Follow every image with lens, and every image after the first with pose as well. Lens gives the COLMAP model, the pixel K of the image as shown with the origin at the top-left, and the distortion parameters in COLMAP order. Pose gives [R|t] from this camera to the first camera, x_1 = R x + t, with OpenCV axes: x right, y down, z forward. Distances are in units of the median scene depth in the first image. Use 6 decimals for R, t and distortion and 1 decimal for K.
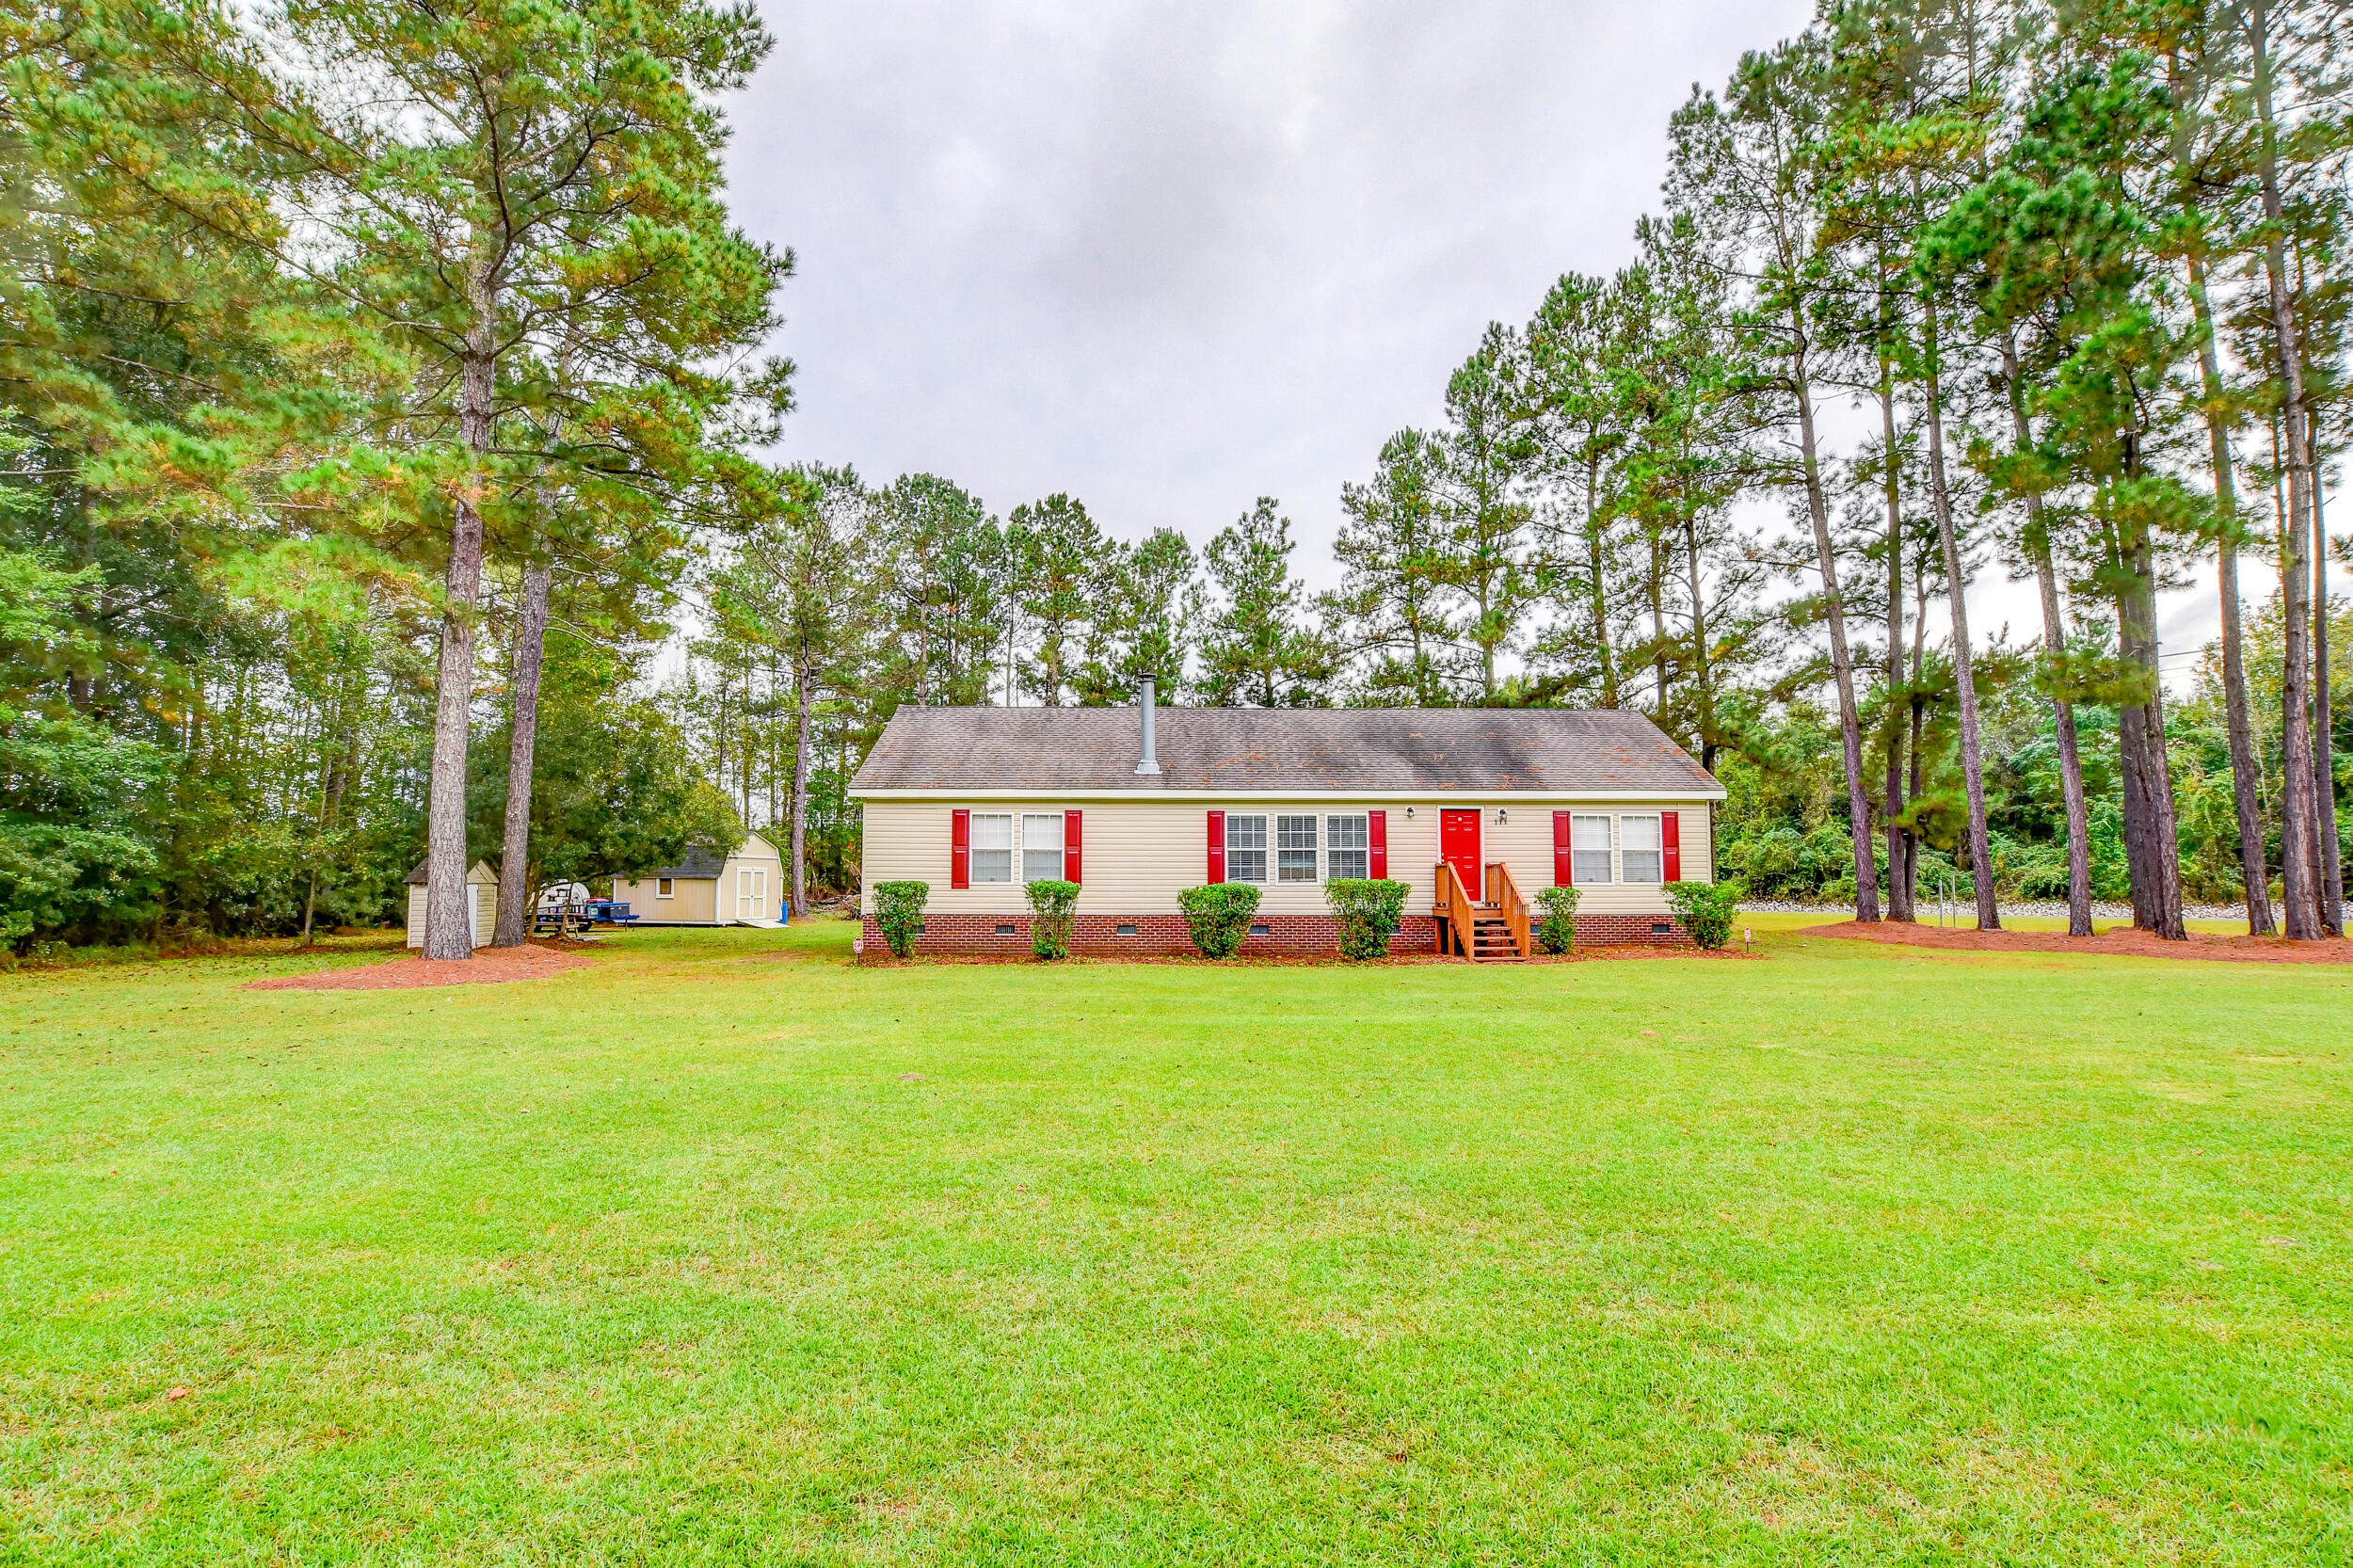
lens RADIAL K [[1085.4, 0, 1181.0], [0, 1085.4, 791.4], [0, 0, 1]] dist [-0.032510, 0.002478]
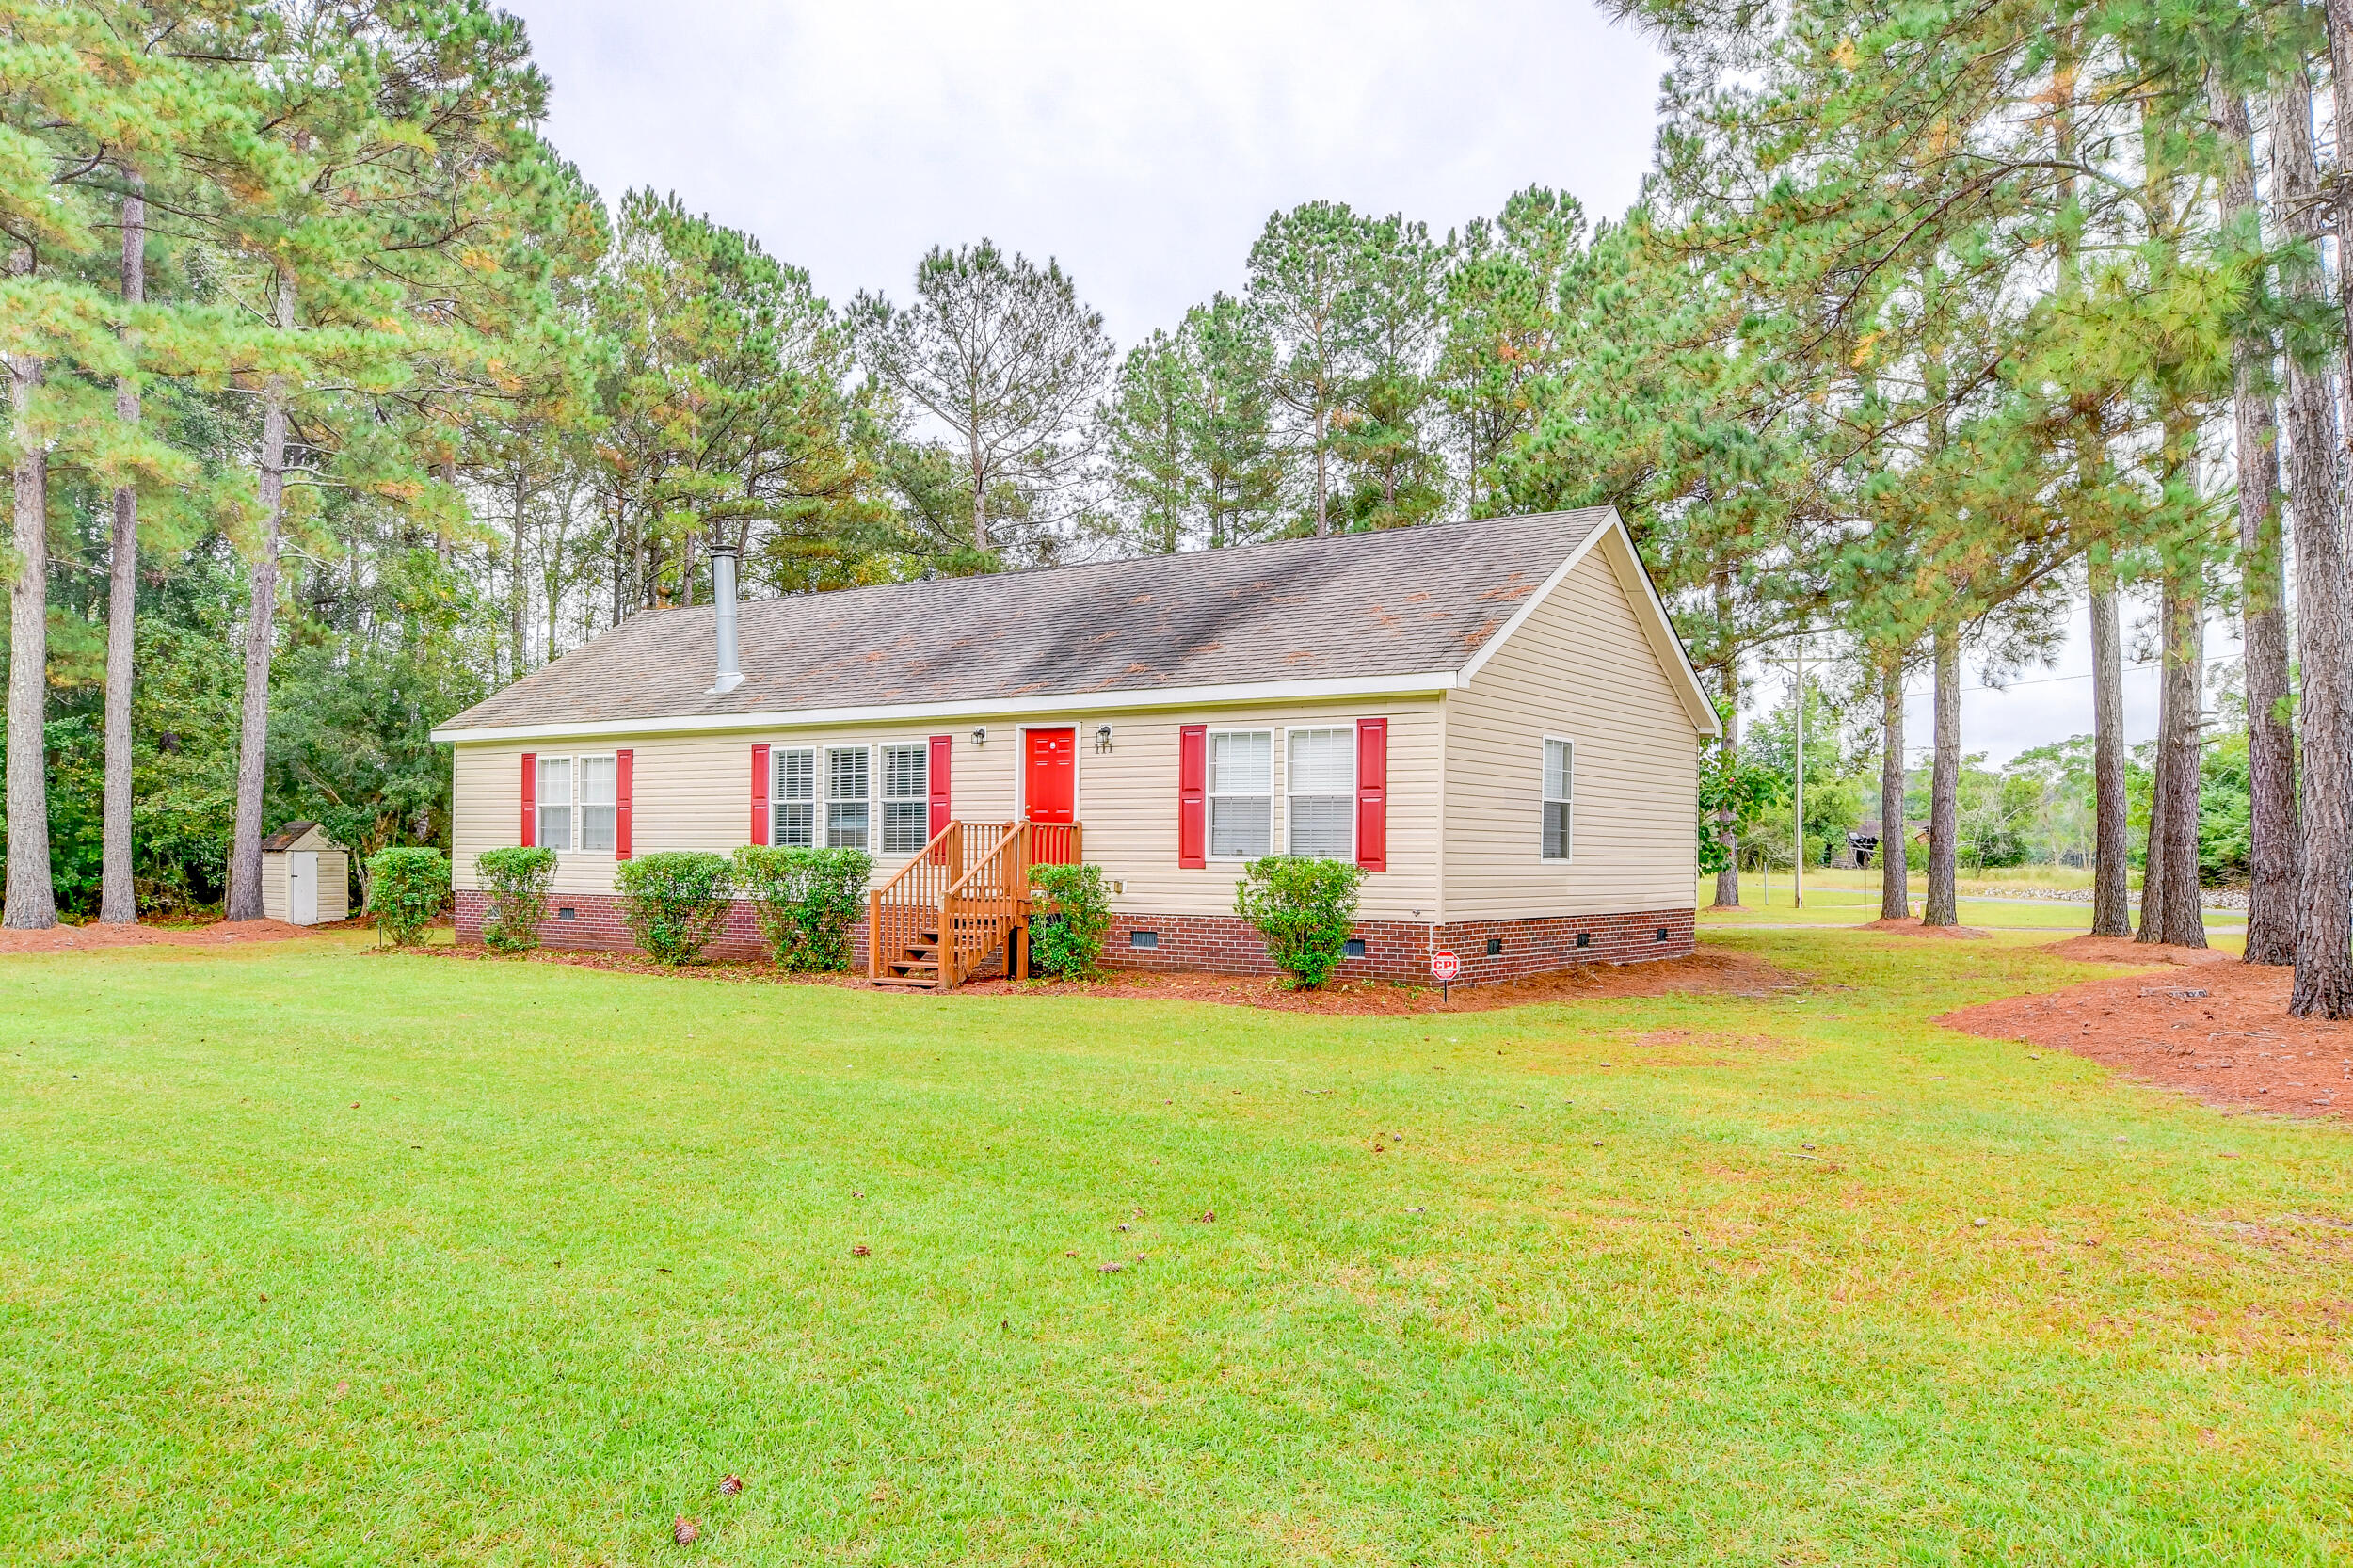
lens RADIAL K [[1809.7, 0, 1112.5], [0, 1809.7, 786.5], [0, 0, 1]] dist [0.009540, 0.005465]
pose [[0.788954, -0.016035, -0.614243, 0.876501], [0.037591, 0.999047, 0.022202, 0.027155], [0.613302, -0.040607, 0.788804, 0.261754]]
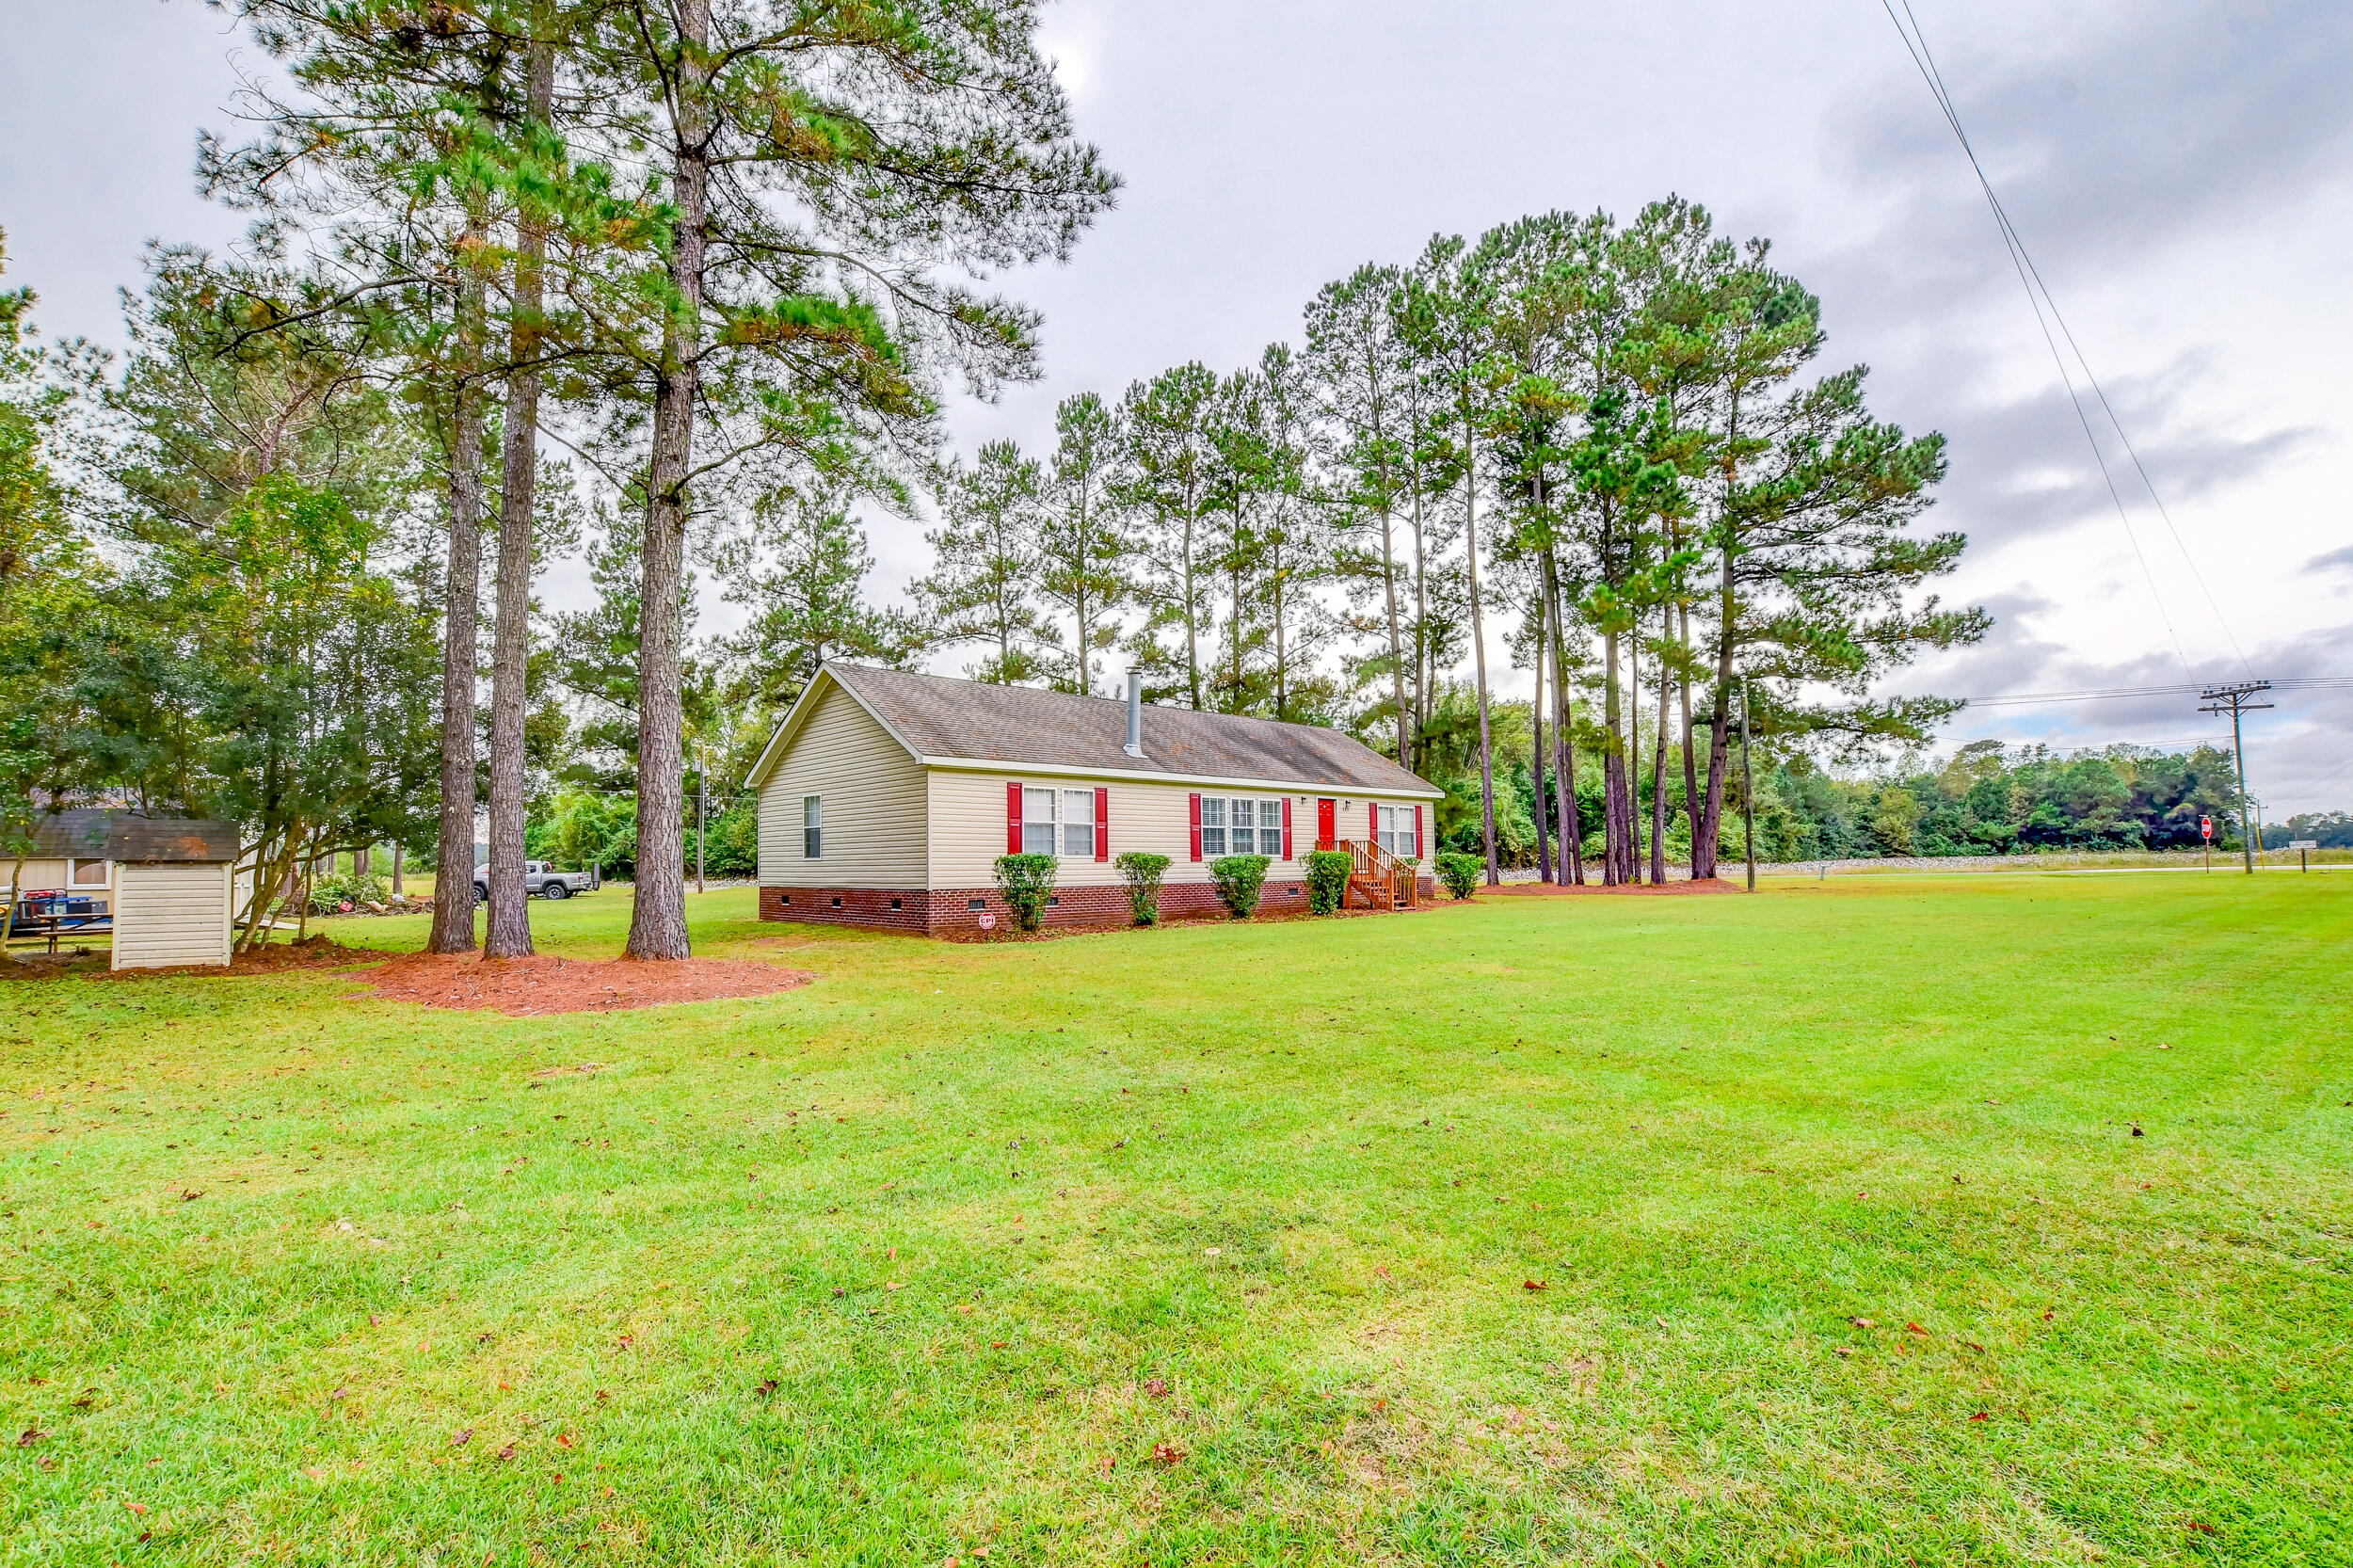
lens RADIAL K [[1085.4, 0, 1169.6], [0, 1085.4, 784.6], [0, 0, 1]] dist [-0.032510, 0.002478]
pose [[0.723462, 0.042601, 0.689048, -0.782917], [-0.048267, 0.998773, -0.011073, 0.022939], [-0.688675, -0.025247, 0.724631, 0.183376]]
